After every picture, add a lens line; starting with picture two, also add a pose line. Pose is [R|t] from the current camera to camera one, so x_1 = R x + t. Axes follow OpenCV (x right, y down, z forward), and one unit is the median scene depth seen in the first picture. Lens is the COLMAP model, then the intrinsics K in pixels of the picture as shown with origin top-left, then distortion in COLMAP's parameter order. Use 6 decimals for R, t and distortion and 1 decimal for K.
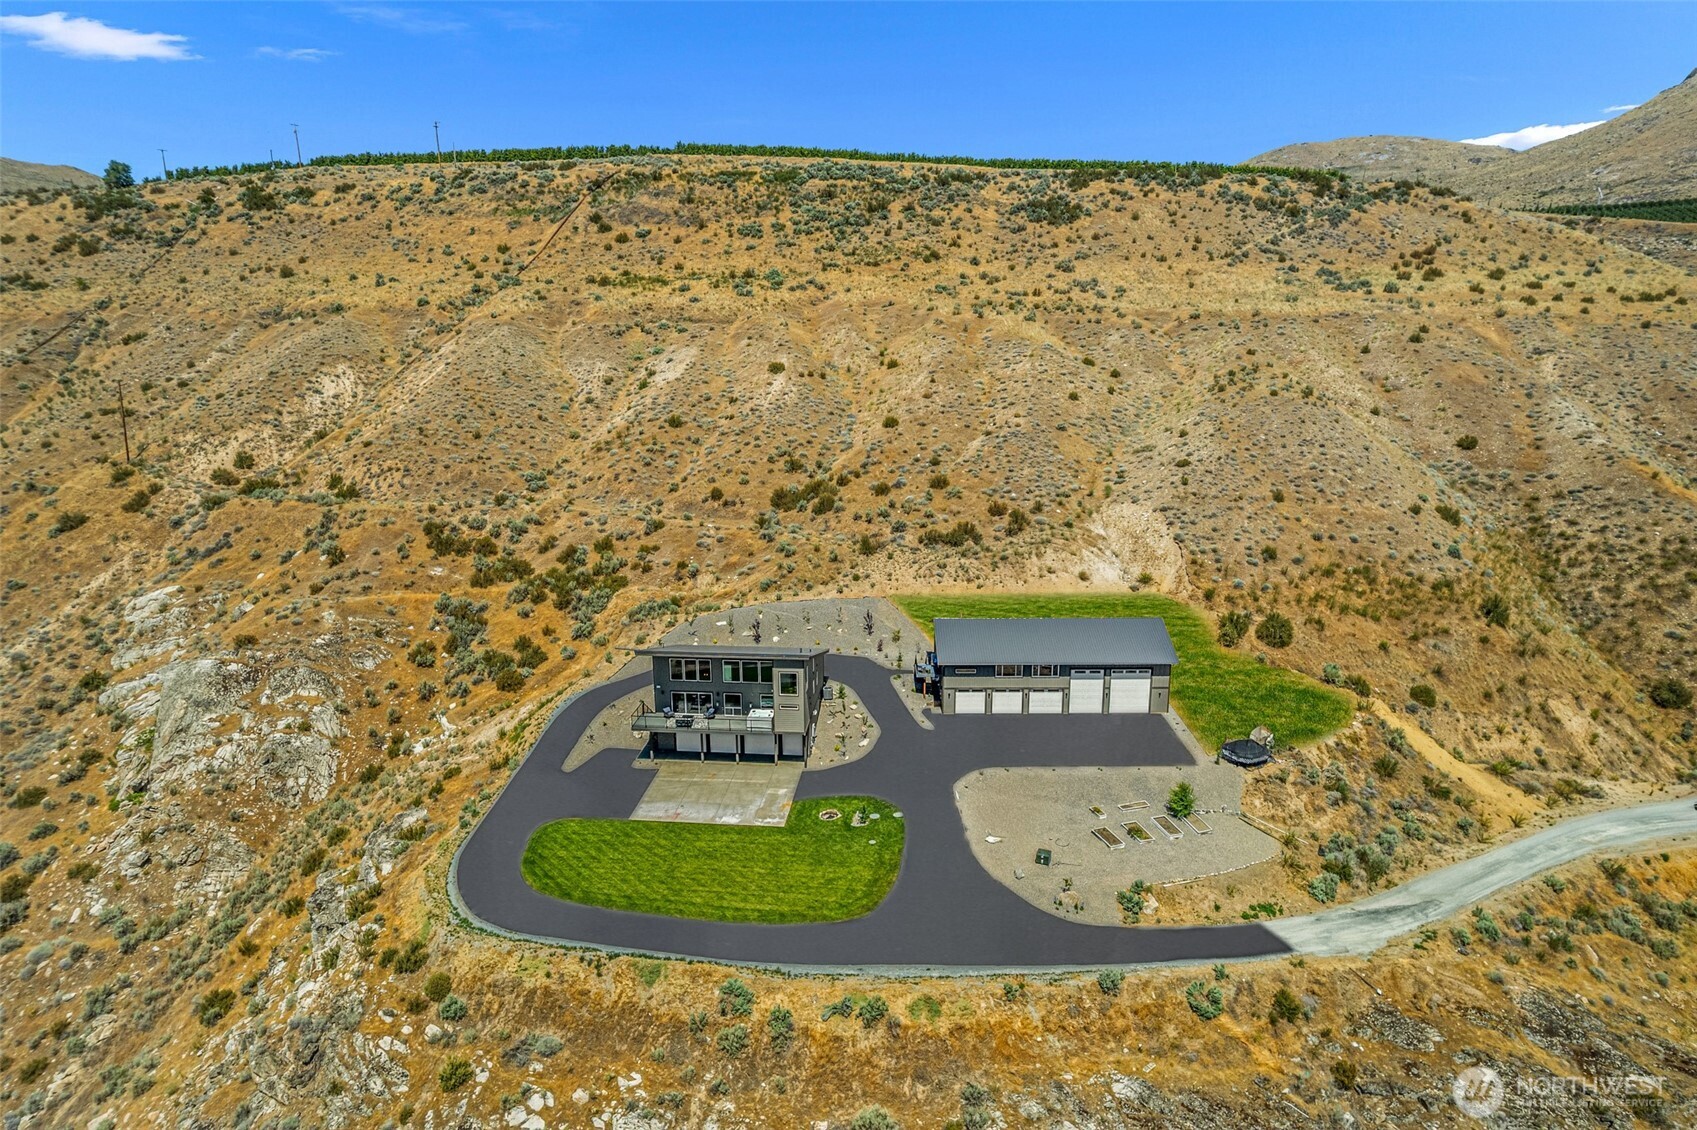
lens RADIAL K [[1091.0, 0, 848.5], [0, 1091.0, 565.0], [0, 0, 1]] dist [-0.096100, 0.090654]
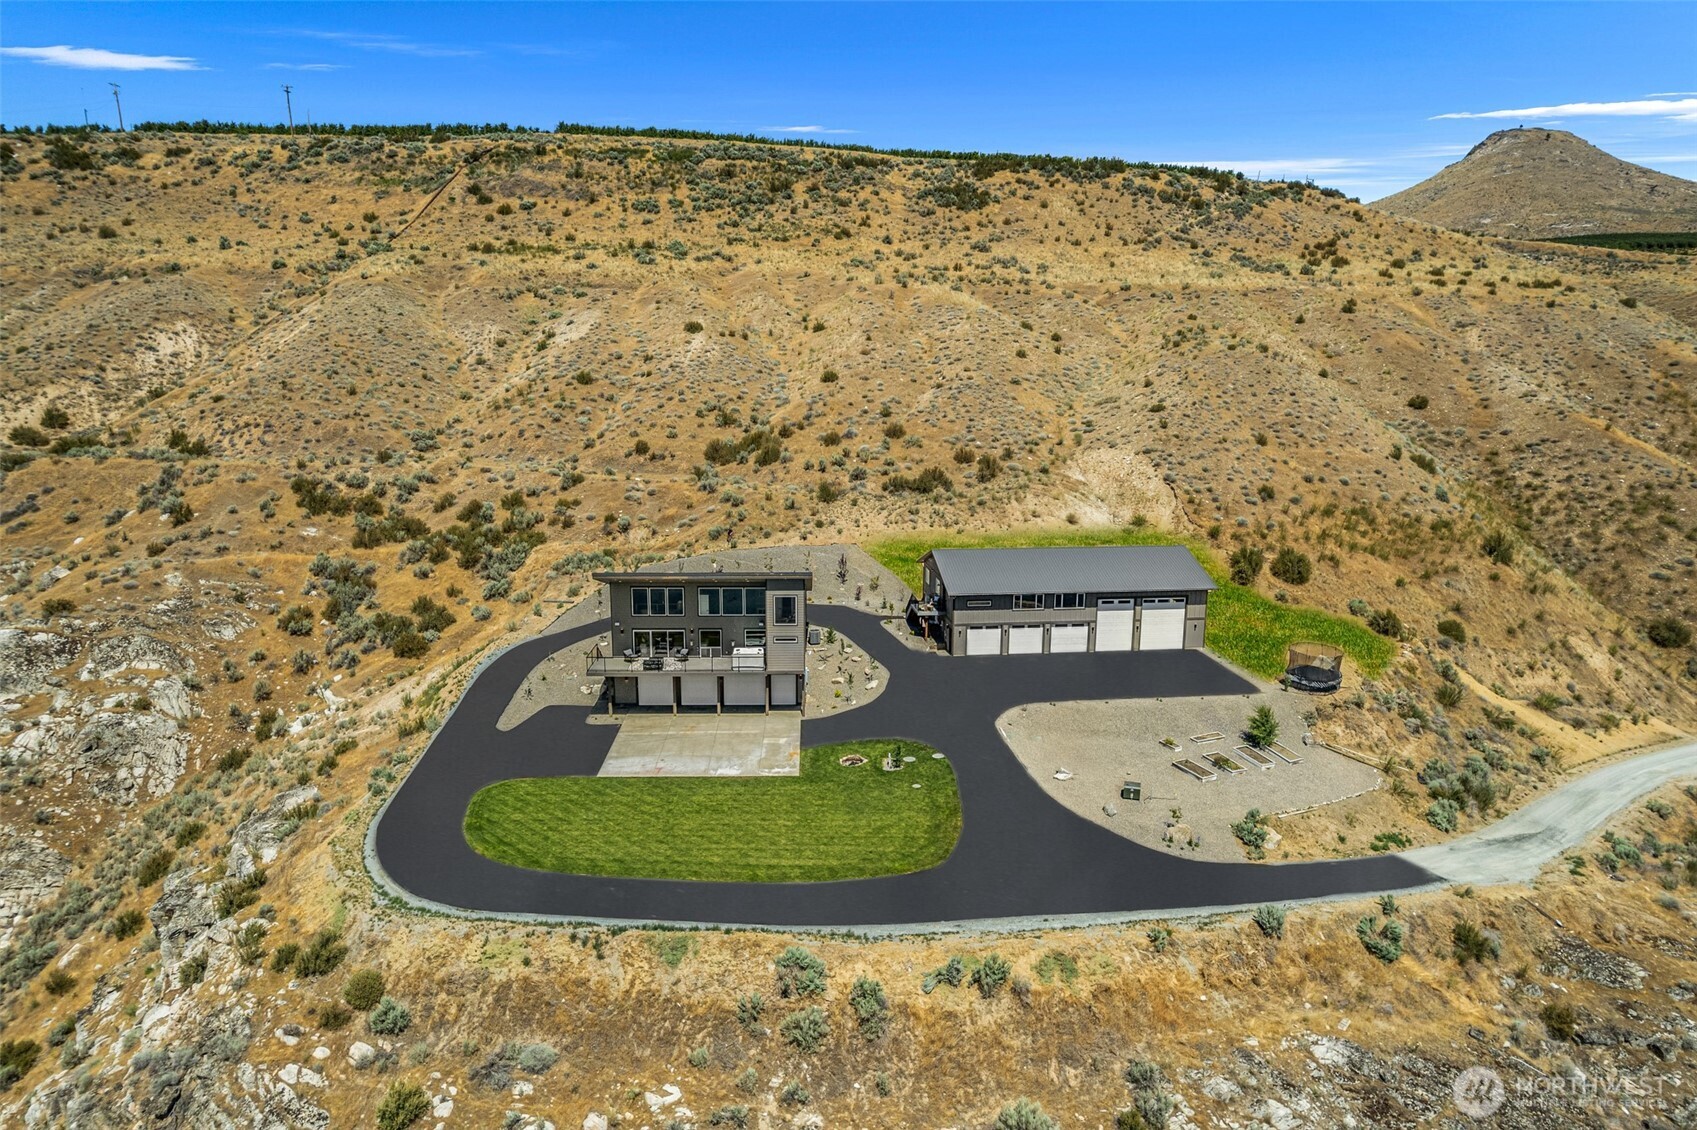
lens RADIAL K [[1091.0, 0, 848.5], [0, 1091.0, 565.0], [0, 0, 1]] dist [-0.096100, 0.090654]
pose [[0.991074, -0.014639, 0.132509, -0.088347], [0.020662, 0.998810, -0.044188, 0.085901], [-0.131705, 0.046531, 0.990196, 0.140164]]
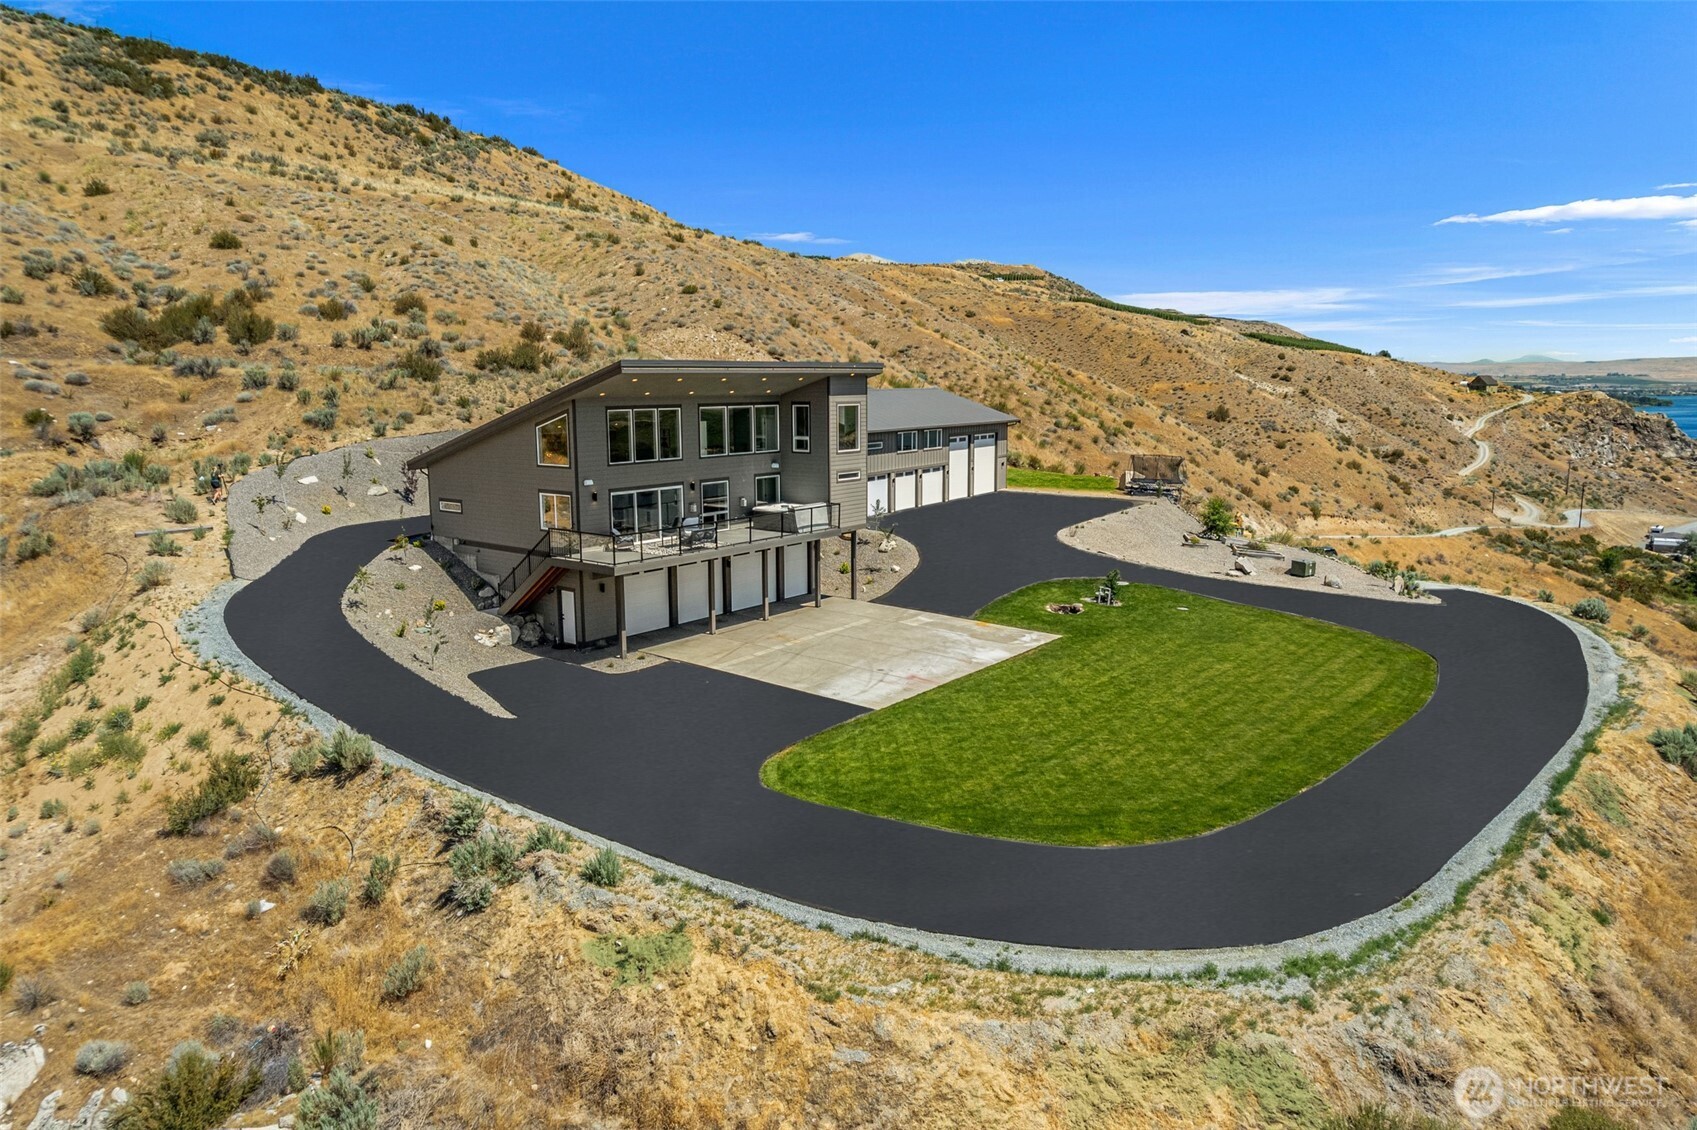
lens RADIAL K [[1091.0, 0, 848.5], [0, 1091.0, 565.0], [0, 0, 1]] dist [-0.096100, 0.090654]
pose [[0.535398, -0.139386, 0.833019, -0.376419], [0.203263, 0.978565, 0.033099, 0.118715], [-0.819776, 0.151601, 0.552254, 0.553102]]
